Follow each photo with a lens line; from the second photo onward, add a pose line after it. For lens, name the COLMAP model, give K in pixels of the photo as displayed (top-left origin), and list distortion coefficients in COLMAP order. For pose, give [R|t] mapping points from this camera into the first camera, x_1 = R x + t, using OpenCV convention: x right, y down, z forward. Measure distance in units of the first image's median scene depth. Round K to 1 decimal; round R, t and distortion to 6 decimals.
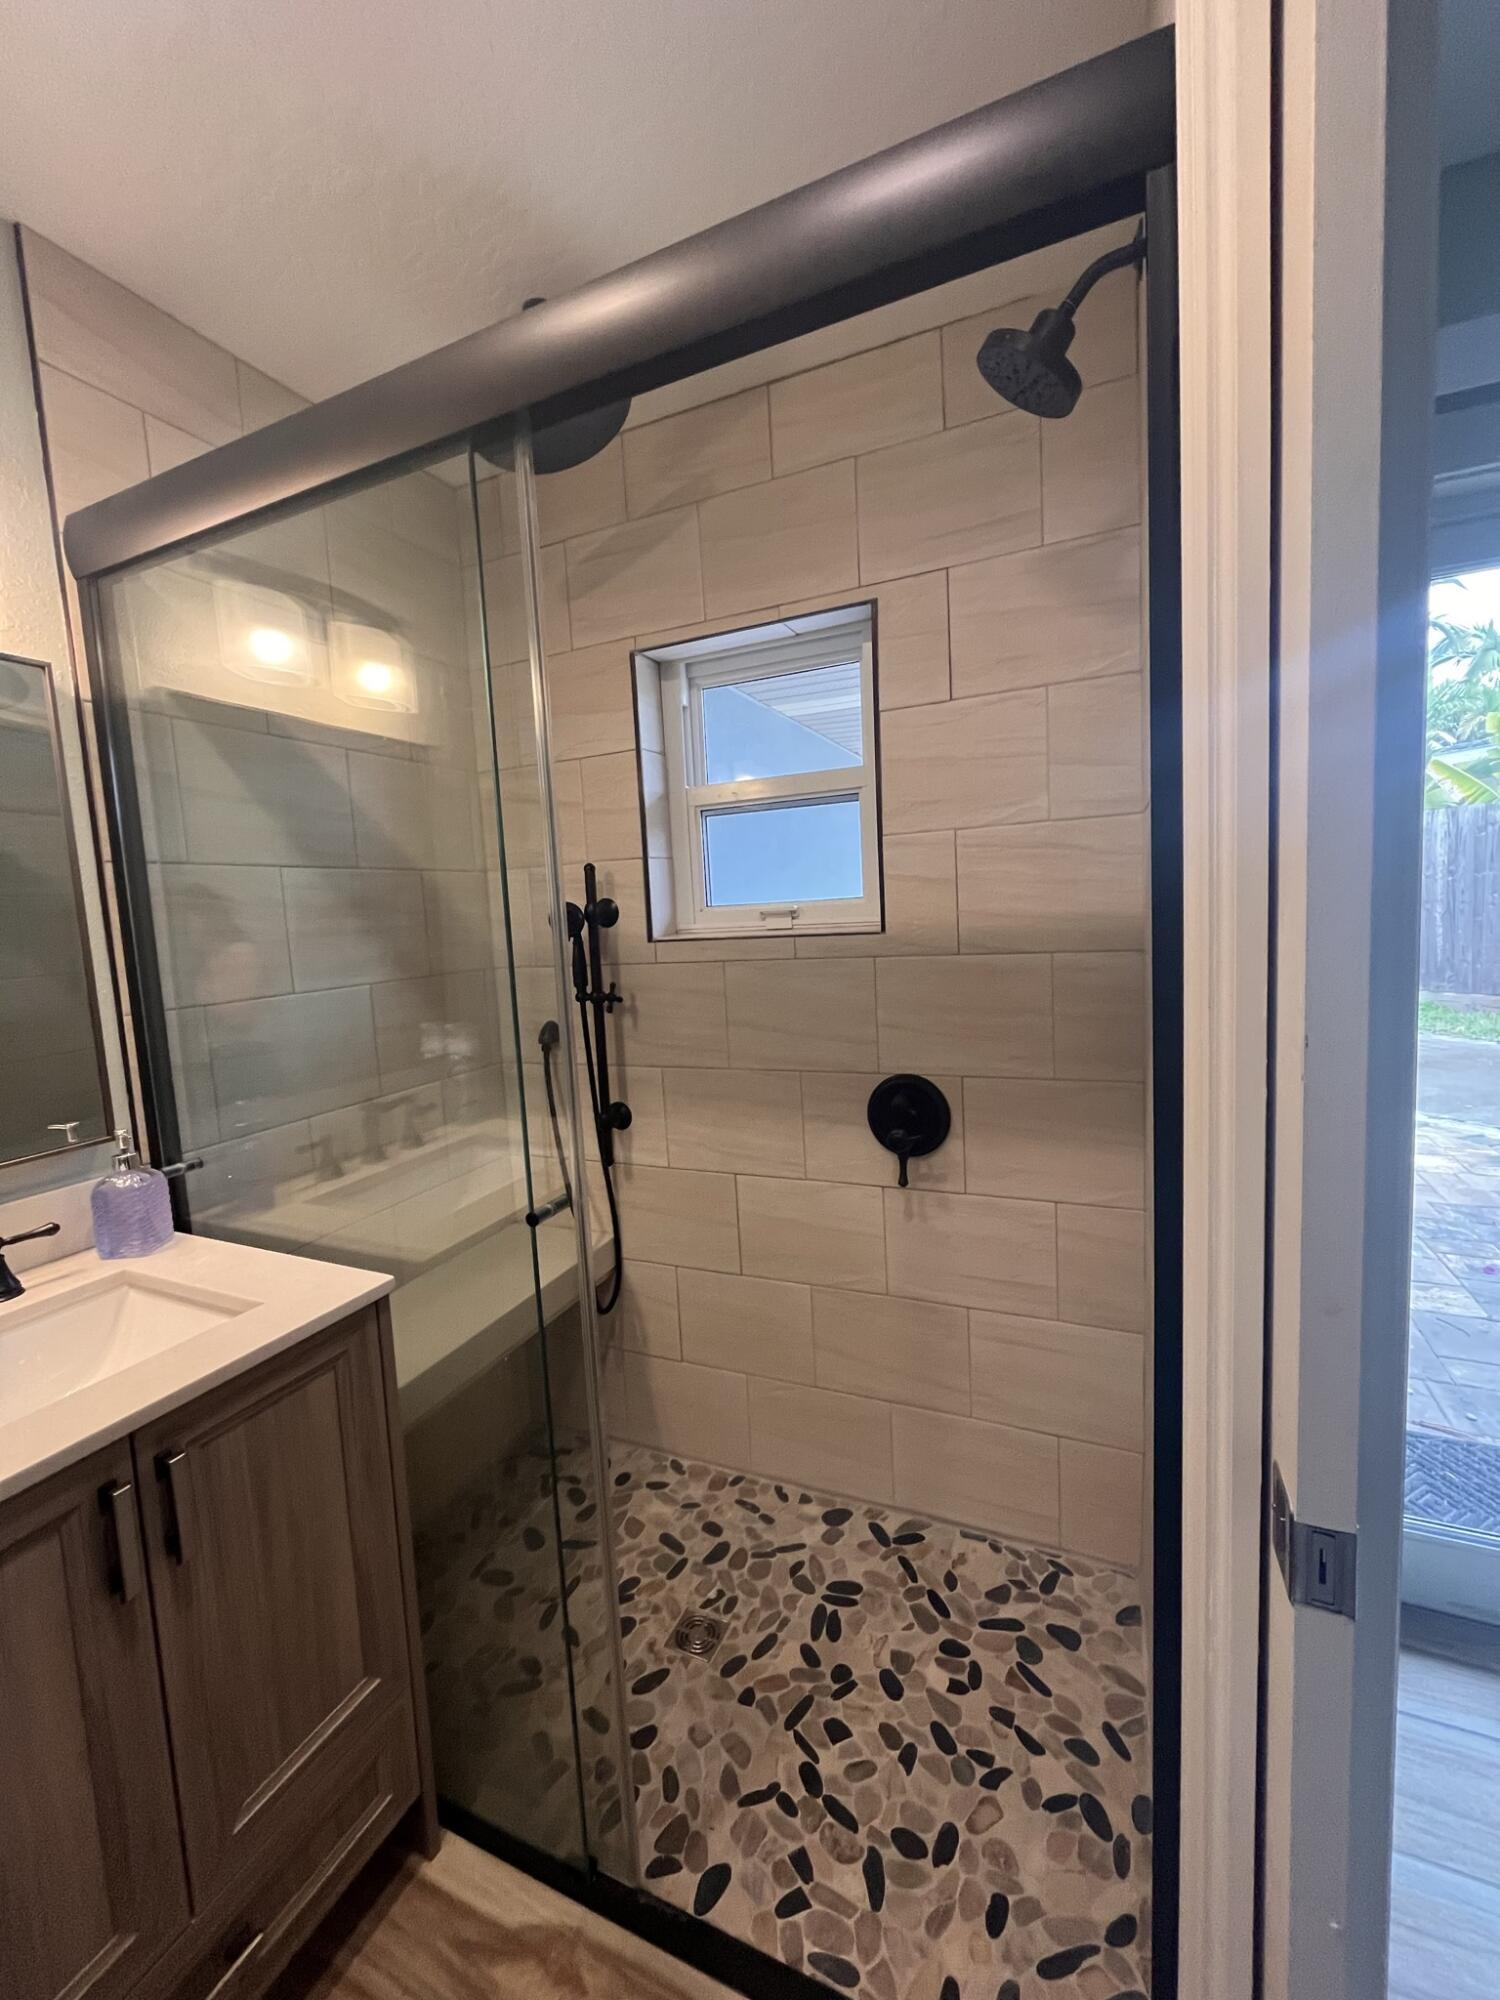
lens RADIAL K [[817.4, 0, 753.8], [0, 817.4, 991.1], [0, 0, 1]] dist [-0.001147, -0.000198]
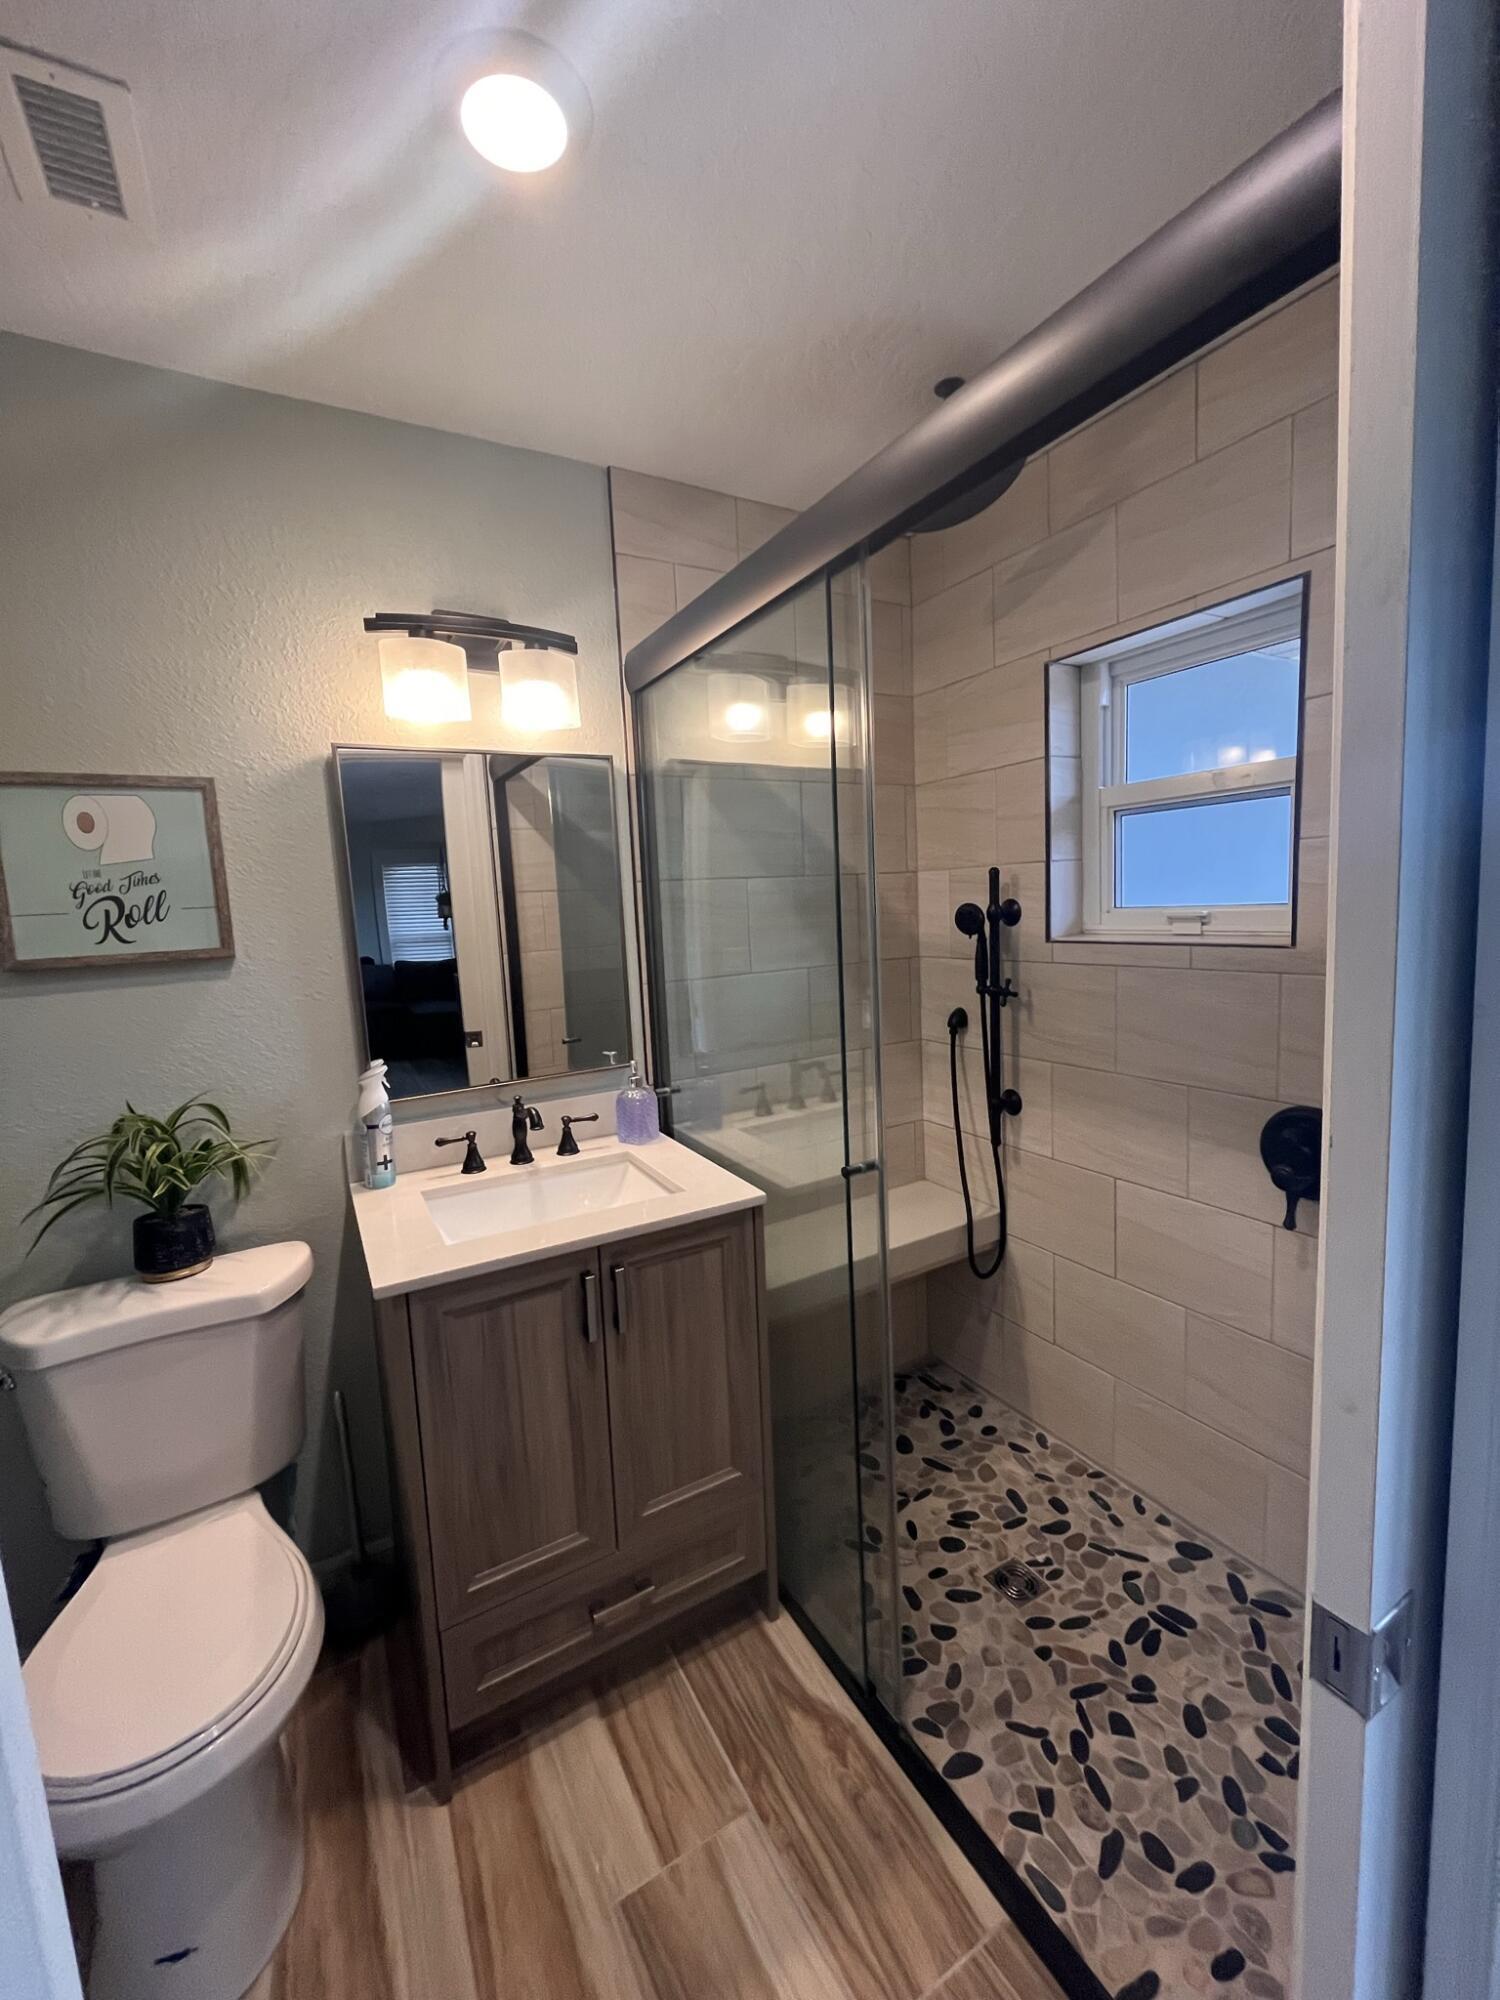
lens RADIAL K [[817.4, 0, 753.8], [0, 817.4, 991.1], [0, 0, 1]] dist [-0.001147, -0.000198]
pose [[0.809858, 0.077658, -0.581463, 0.217135], [-0.053804, 0.996854, 0.058197, -0.046113], [0.584154, -0.015846, 0.811488, -0.079368]]
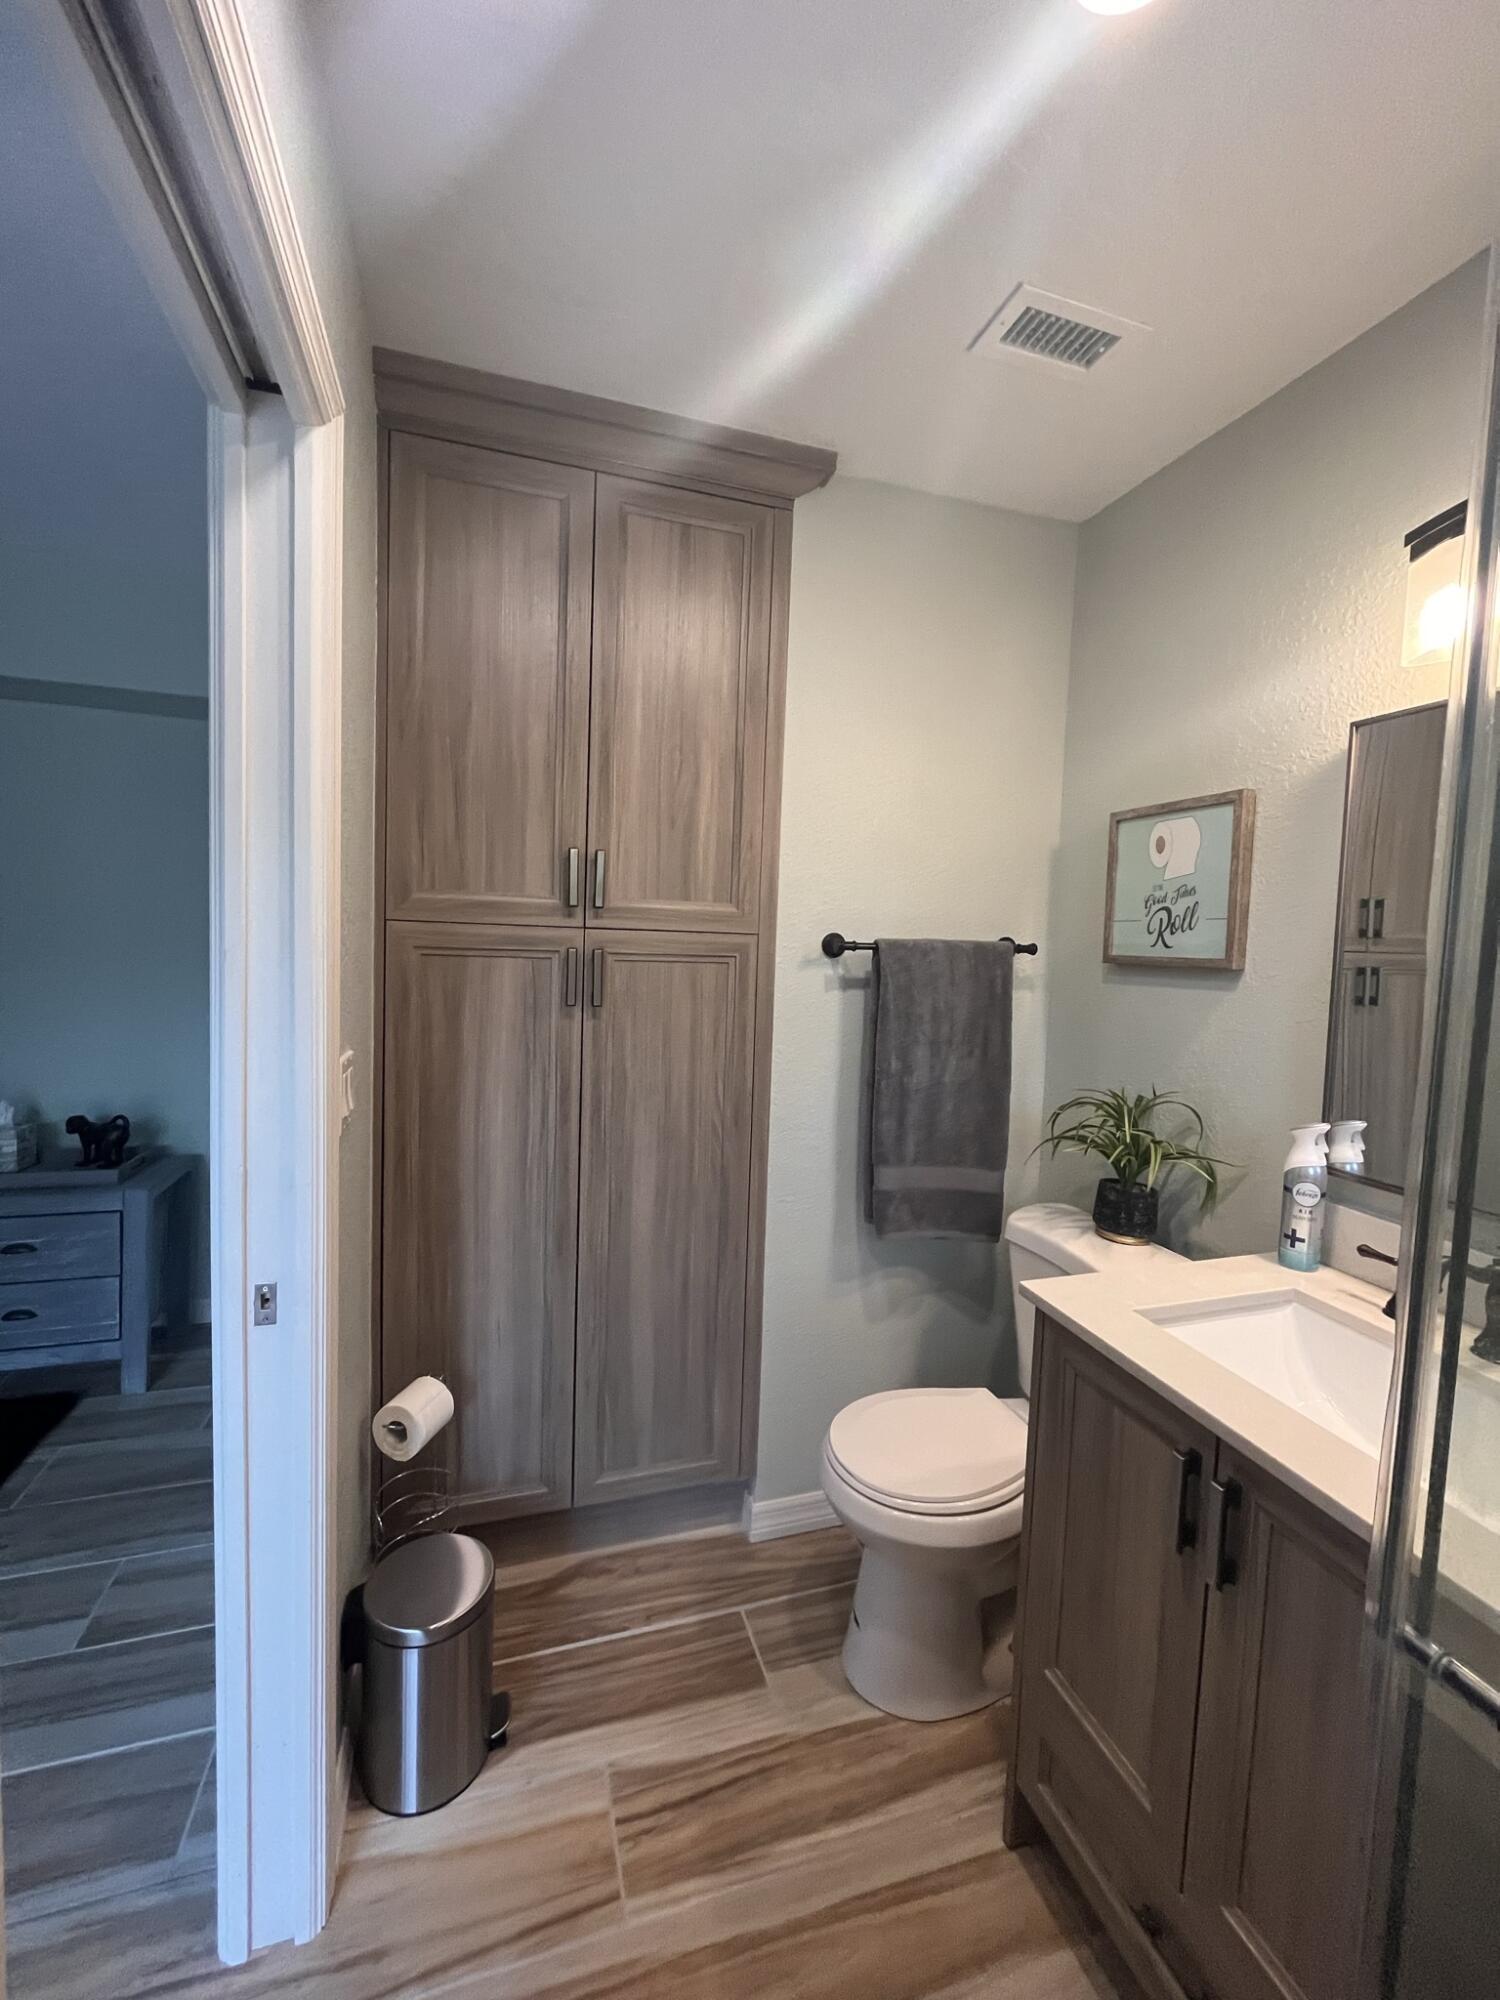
lens RADIAL K [[817.4, 0, 753.8], [0, 817.4, 991.1], [0, 0, 1]] dist [-0.001147, -0.000198]
pose [[-0.743499, 0.069393, -0.665127, 0.202006], [-0.063644, 0.982745, 0.173674, -0.103007], [0.665702, 0.171458, -0.726253, 0.682304]]
